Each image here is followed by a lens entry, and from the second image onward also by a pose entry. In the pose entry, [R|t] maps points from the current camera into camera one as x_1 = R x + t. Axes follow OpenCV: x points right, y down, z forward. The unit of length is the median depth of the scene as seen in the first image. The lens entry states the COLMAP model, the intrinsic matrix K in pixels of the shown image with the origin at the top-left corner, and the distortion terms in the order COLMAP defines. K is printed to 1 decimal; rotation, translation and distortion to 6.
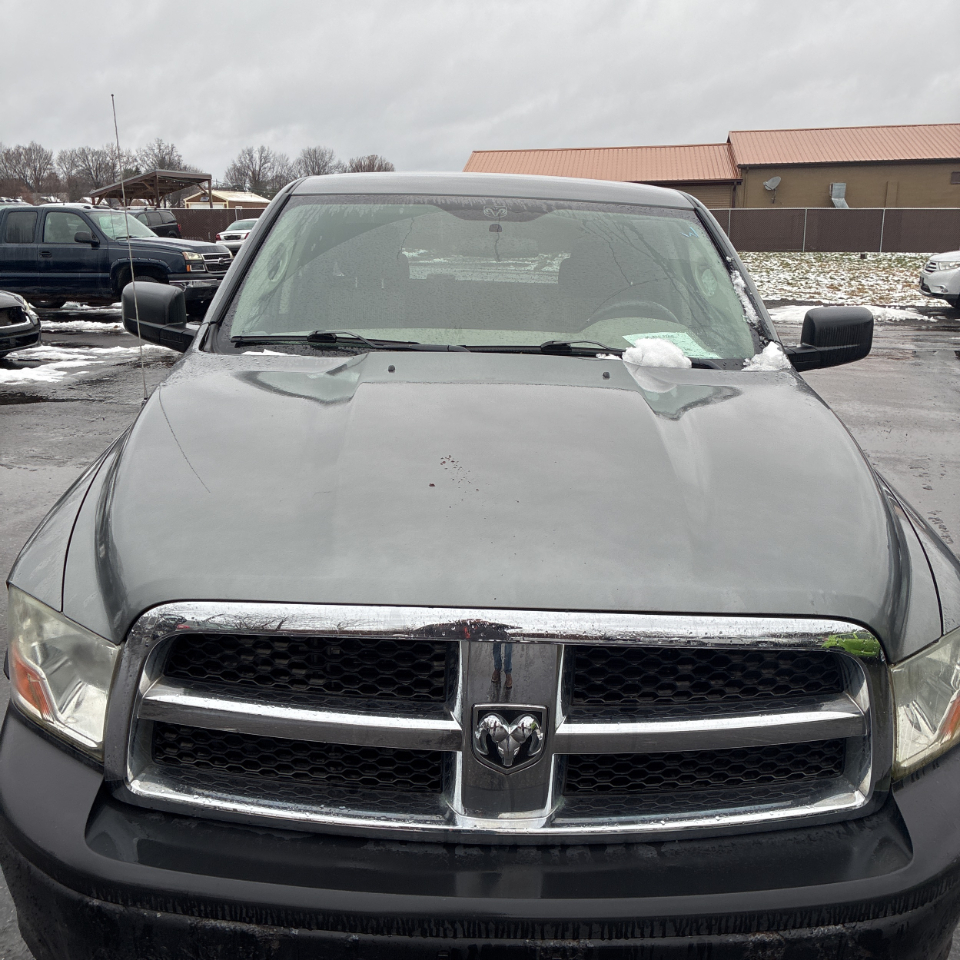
lens RADIAL K [[975.1, 0, 491.8], [0, 975.1, 476.1], [0, 0, 1]] dist [0.038497, -0.004996]
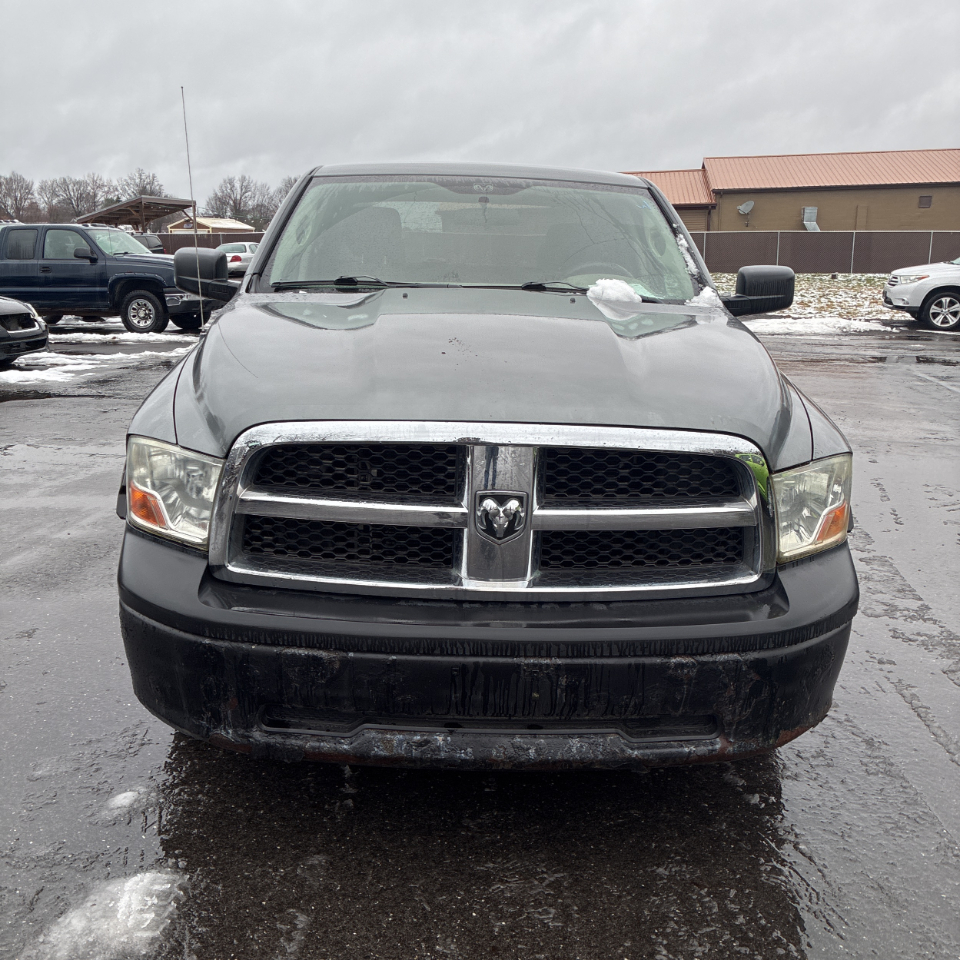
lens RADIAL K [[984.9, 0, 485.1], [0, 984.9, 481.9], [0, 0, 1]] dist [0.044509, -0.011355]
pose [[0.999903, -0.006226, 0.012436, -0.010703], [0.006555, 0.999624, -0.026631, 0.117561], [-0.012266, 0.026710, 0.999568, -0.200703]]
